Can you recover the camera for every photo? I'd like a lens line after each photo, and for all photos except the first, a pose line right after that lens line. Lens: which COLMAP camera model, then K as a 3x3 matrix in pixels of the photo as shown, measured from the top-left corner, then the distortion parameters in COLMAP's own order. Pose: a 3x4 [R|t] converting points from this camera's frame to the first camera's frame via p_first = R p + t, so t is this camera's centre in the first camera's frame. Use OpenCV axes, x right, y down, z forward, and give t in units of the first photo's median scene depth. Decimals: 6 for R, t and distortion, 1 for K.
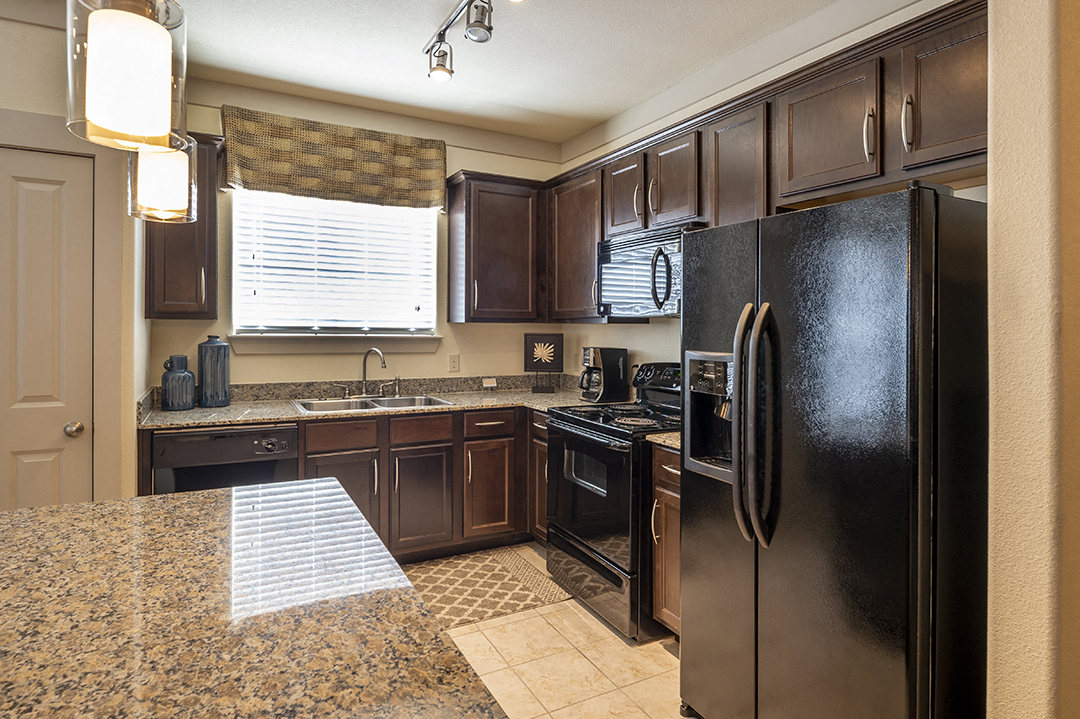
lens RADIAL K [[586.6, 0, 540.1], [0, 586.6, 315.3], [0, 0, 1]] dist [-0.002776, -0.000393]
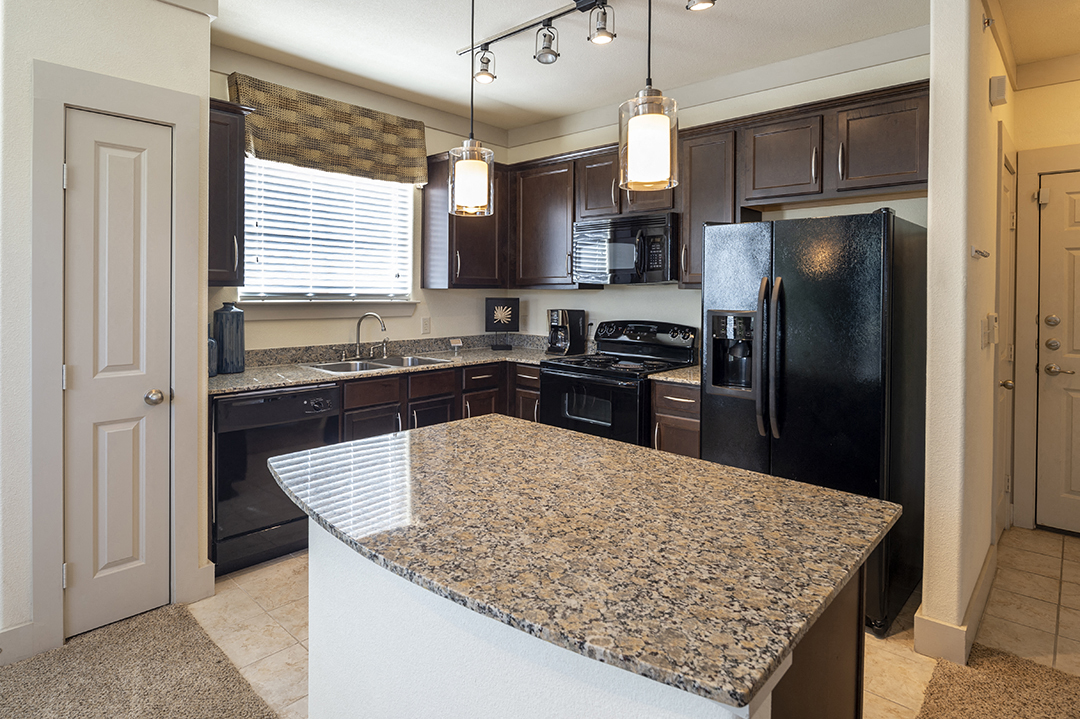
lens RADIAL K [[584.1, 0, 541.2], [0, 584.1, 281.0], [0, 0, 1]] dist [-0.000505, -0.000069]
pose [[0.944971, 0.002356, 0.327144, -0.335188], [-0.003331, 0.999992, 0.002420, -0.005621], [-0.327136, -0.003377, 0.944971, -0.107977]]
